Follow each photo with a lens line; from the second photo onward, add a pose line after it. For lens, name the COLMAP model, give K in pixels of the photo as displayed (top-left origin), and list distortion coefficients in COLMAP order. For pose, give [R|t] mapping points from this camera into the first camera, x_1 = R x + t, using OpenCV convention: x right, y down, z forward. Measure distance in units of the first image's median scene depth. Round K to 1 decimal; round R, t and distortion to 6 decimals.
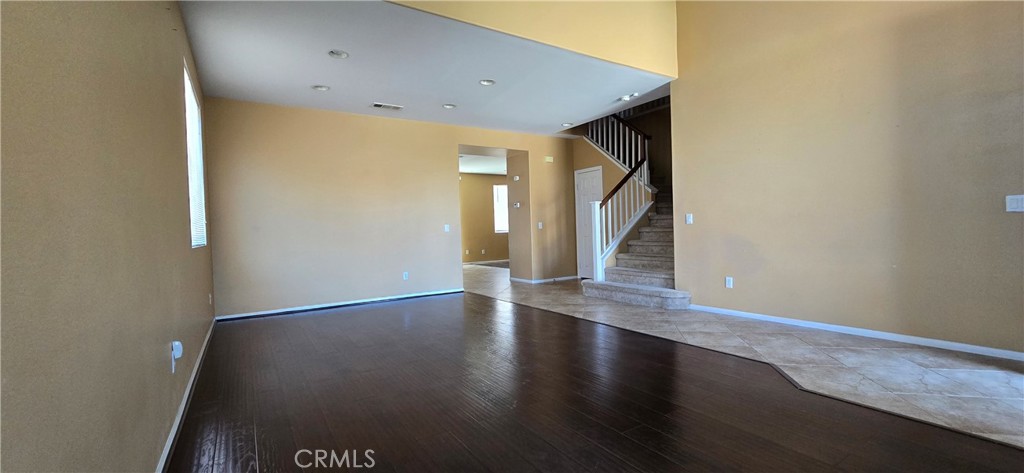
lens RADIAL K [[419.8, 0, 516.0], [0, 419.8, 234.2], [0, 0, 1]] dist [-0.009765, 0.000743]
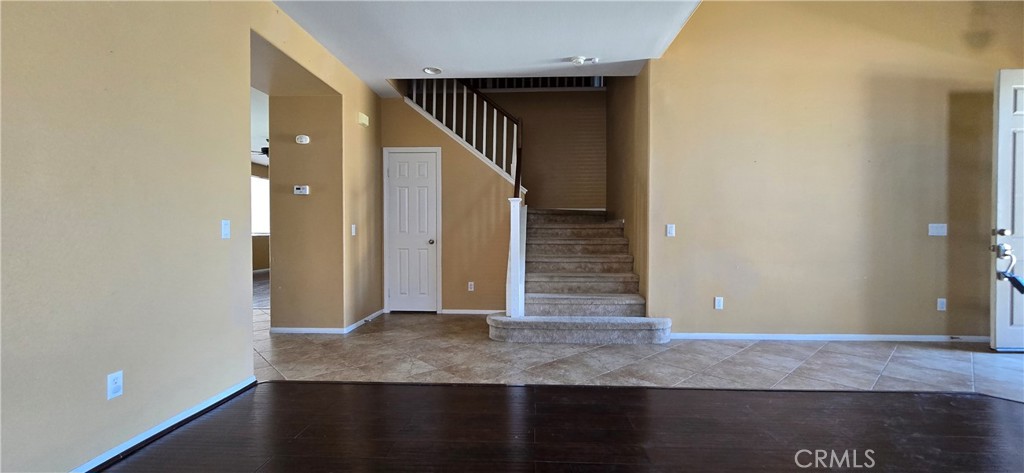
lens RADIAL K [[419.8, 0, 513.4], [0, 419.8, 235.1], [0, 0, 1]] dist [-0.009765, 0.000743]
pose [[0.583521, 0.026211, 0.811675, -0.355884], [-0.011581, 0.999646, -0.023955, -0.002576], [-0.812016, 0.004578, 0.583618, 0.617594]]
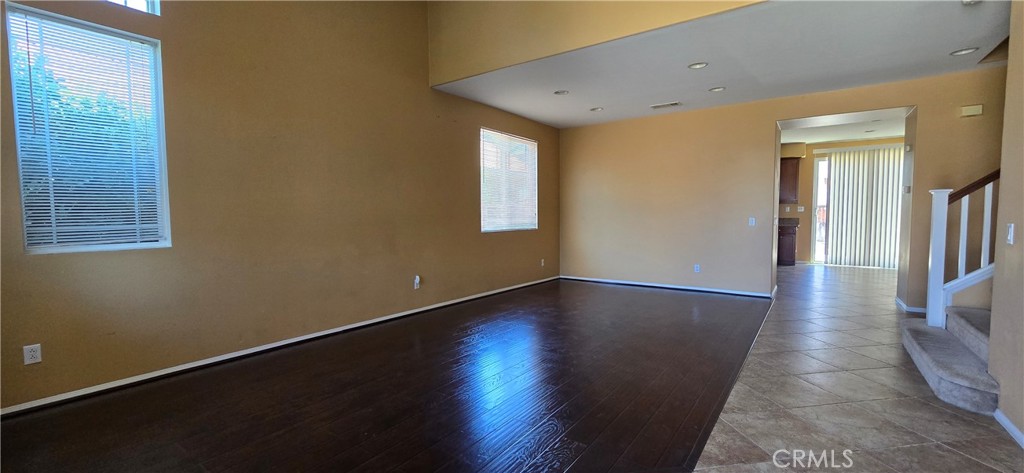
lens RADIAL K [[419.8, 0, 511.9], [0, 419.8, 239.7], [0, 0, 1]] dist [-0.009765, 0.000743]
pose [[0.351437, 0.084621, -0.932379, 0.525989], [-0.014176, 0.996274, 0.085076, -0.049652], [0.936104, -0.016681, 0.351327, 0.246183]]
